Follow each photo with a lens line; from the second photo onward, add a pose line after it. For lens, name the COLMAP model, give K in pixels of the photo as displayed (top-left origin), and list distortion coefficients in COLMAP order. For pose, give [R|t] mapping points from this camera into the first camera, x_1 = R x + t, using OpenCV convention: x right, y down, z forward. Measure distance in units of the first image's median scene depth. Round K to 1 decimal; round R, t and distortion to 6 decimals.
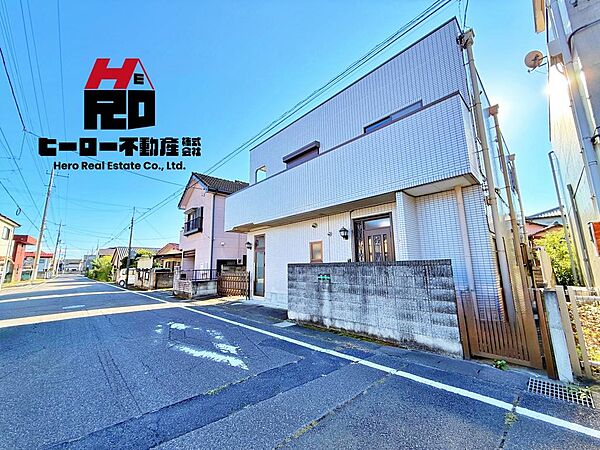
lens RADIAL K [[239.5, 0, 295.0], [0, 239.5, 226.0], [0, 0, 1]] dist [0.000291, 0.000857]
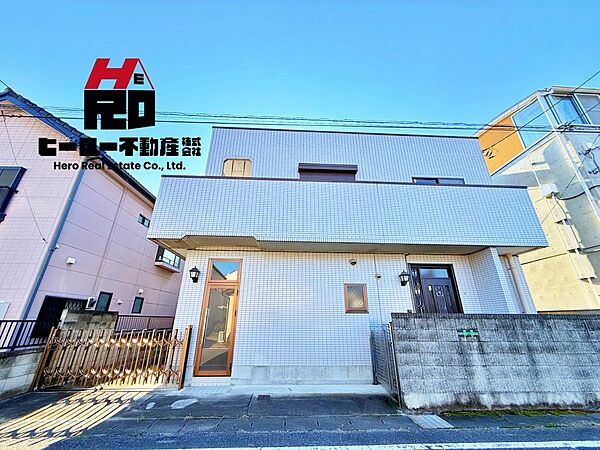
lens RADIAL K [[239.5, 0, 299.6], [0, 239.5, 225.2], [0, 0, 1]] dist [0.000291, 0.000857]
pose [[0.648801, 0.295052, 0.701428, -0.865960], [-0.141201, 0.952442, -0.270032, 0.167845], [-0.747743, 0.076155, 0.659607, 0.873440]]
